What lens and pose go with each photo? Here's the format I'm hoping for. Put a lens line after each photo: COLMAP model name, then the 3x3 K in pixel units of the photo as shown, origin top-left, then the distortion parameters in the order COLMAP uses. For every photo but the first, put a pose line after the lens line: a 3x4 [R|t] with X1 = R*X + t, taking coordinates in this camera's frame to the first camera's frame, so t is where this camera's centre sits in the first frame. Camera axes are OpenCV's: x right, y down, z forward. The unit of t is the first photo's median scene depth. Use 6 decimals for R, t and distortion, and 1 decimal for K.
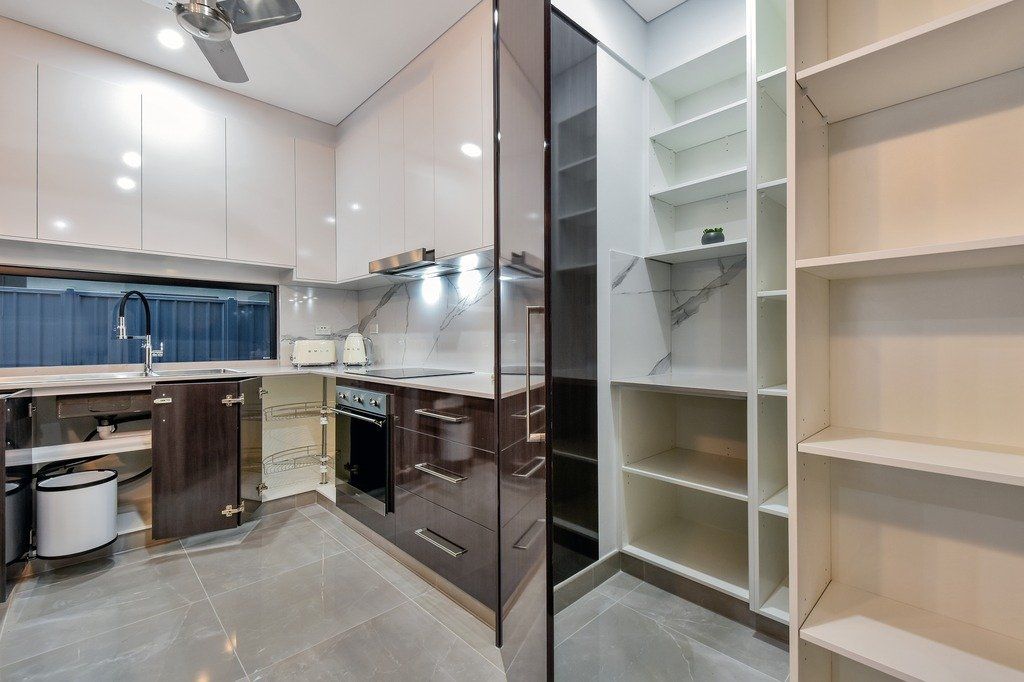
lens RADIAL K [[442.7, 0, 509.4], [0, 442.7, 337.5], [0, 0, 1]] dist [0.031226, -0.014914]
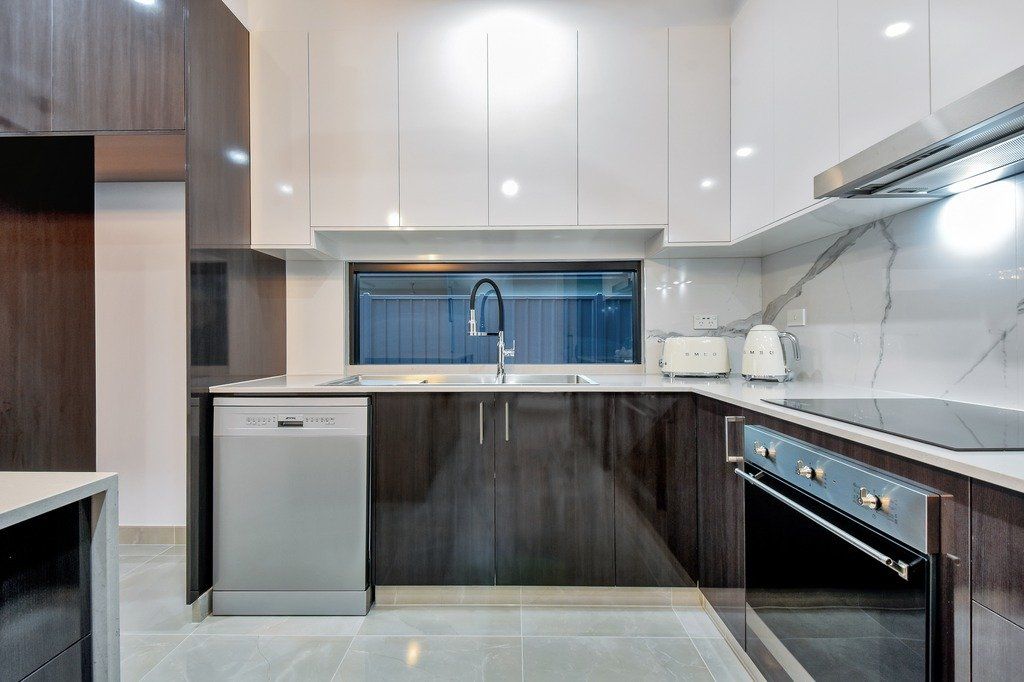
lens RADIAL K [[442.7, 0, 509.4], [0, 442.7, 337.5], [0, 0, 1]] dist [0.031226, -0.014914]
pose [[0.714216, -0.000177, -0.699926, -0.181471], [0.004560, 0.999980, 0.004400, 0.002583], [0.699911, -0.006334, 0.714202, 0.357895]]
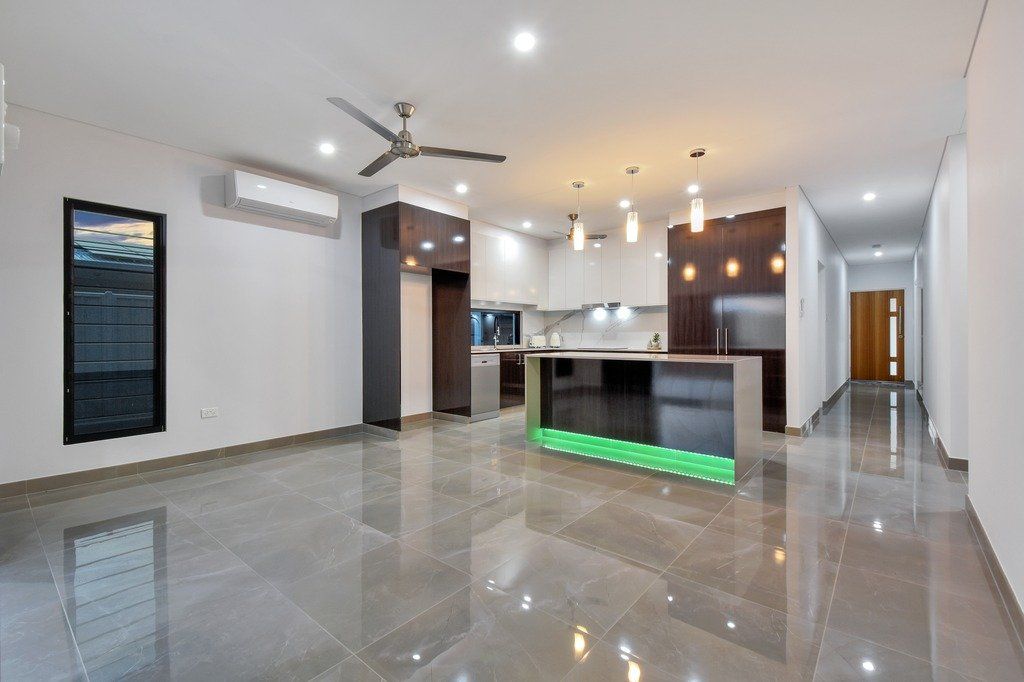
lens RADIAL K [[442.7, 0, 509.4], [0, 442.7, 337.5], [0, 0, 1]] dist [0.031226, -0.014914]
pose [[0.994276, -0.000193, 0.106846, -0.847330], [-0.000243, 0.999992, 0.004070, 0.004748], [-0.106846, -0.004073, 0.994267, -1.226967]]
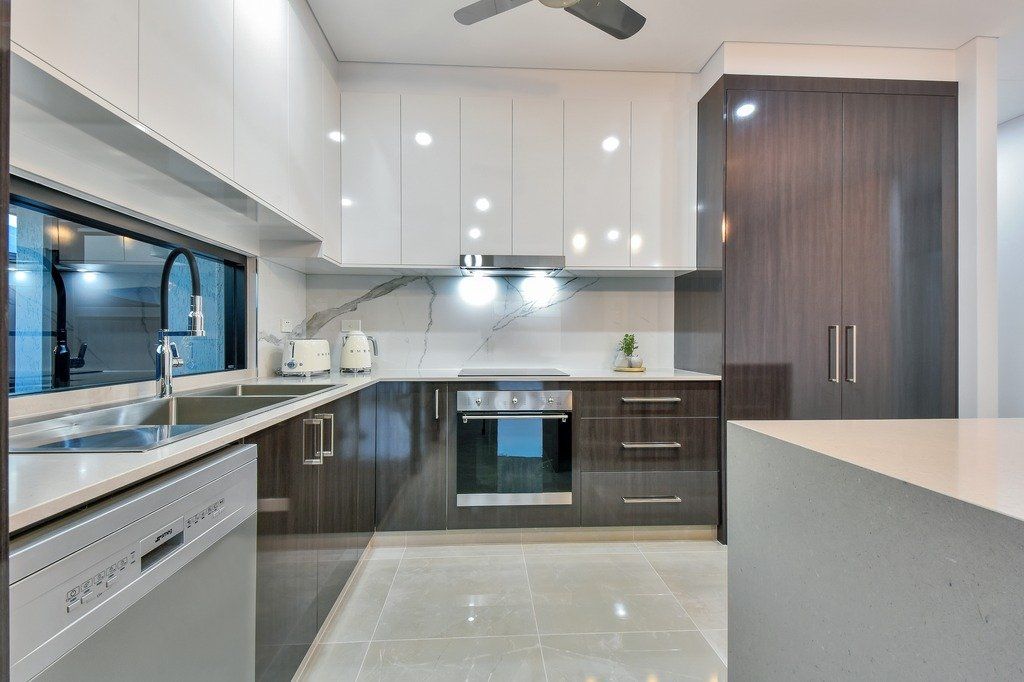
lens RADIAL K [[442.7, 0, 509.4], [0, 442.7, 337.5], [0, 0, 1]] dist [0.031226, -0.014914]
pose [[0.648786, 0.007606, 0.760933, -0.811391], [-0.006917, 0.999968, -0.004098, 0.003713], [-0.760940, -0.002604, 0.648818, 0.283897]]
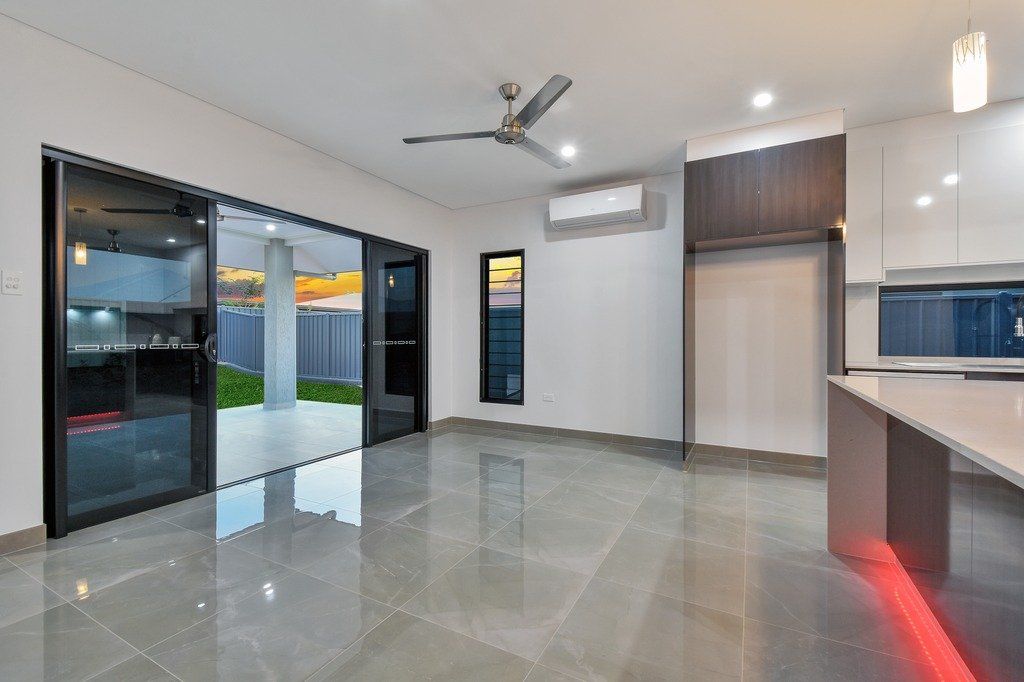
lens RADIAL K [[442.7, 0, 509.4], [0, 442.7, 337.5], [0, 0, 1]] dist [0.031226, -0.014914]
pose [[0.311553, 0.002070, -0.950226, -0.118339], [-0.001741, 0.999997, 0.001608, 0.005492], [0.950227, 0.001153, 0.311556, -0.516974]]
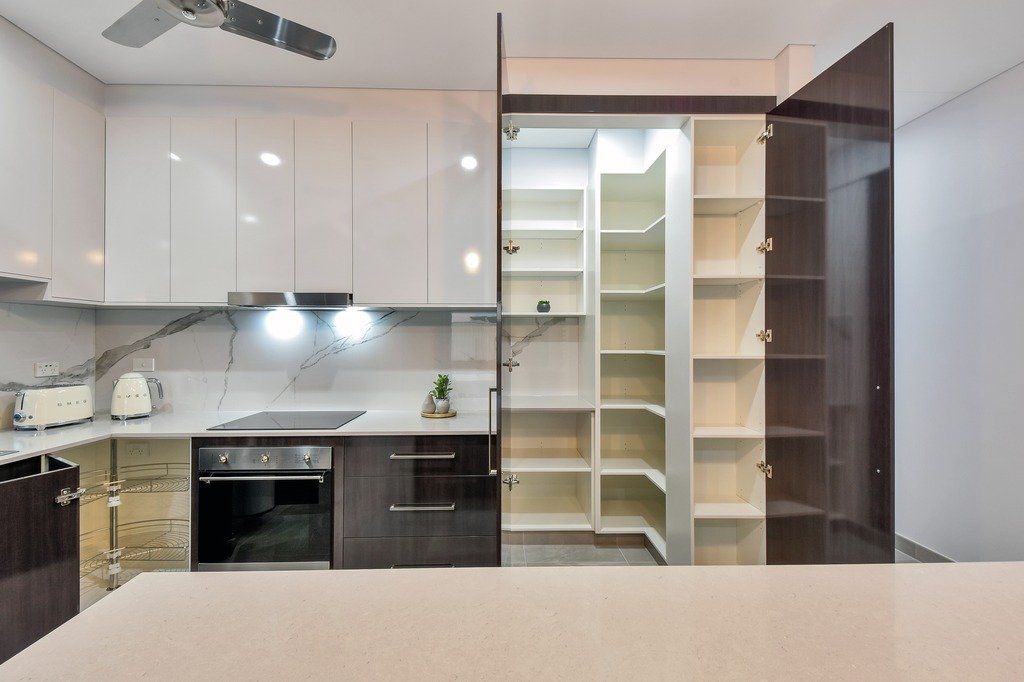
lens RADIAL K [[442.7, 0, 509.4], [0, 442.7, 337.5], [0, 0, 1]] dist [0.031226, -0.014914]
pose [[0.670012, 0.010065, 0.742282, -0.501557], [-0.007796, 0.999948, -0.006521, -0.071527], [-0.742309, -0.001417, 0.670056, 0.045415]]
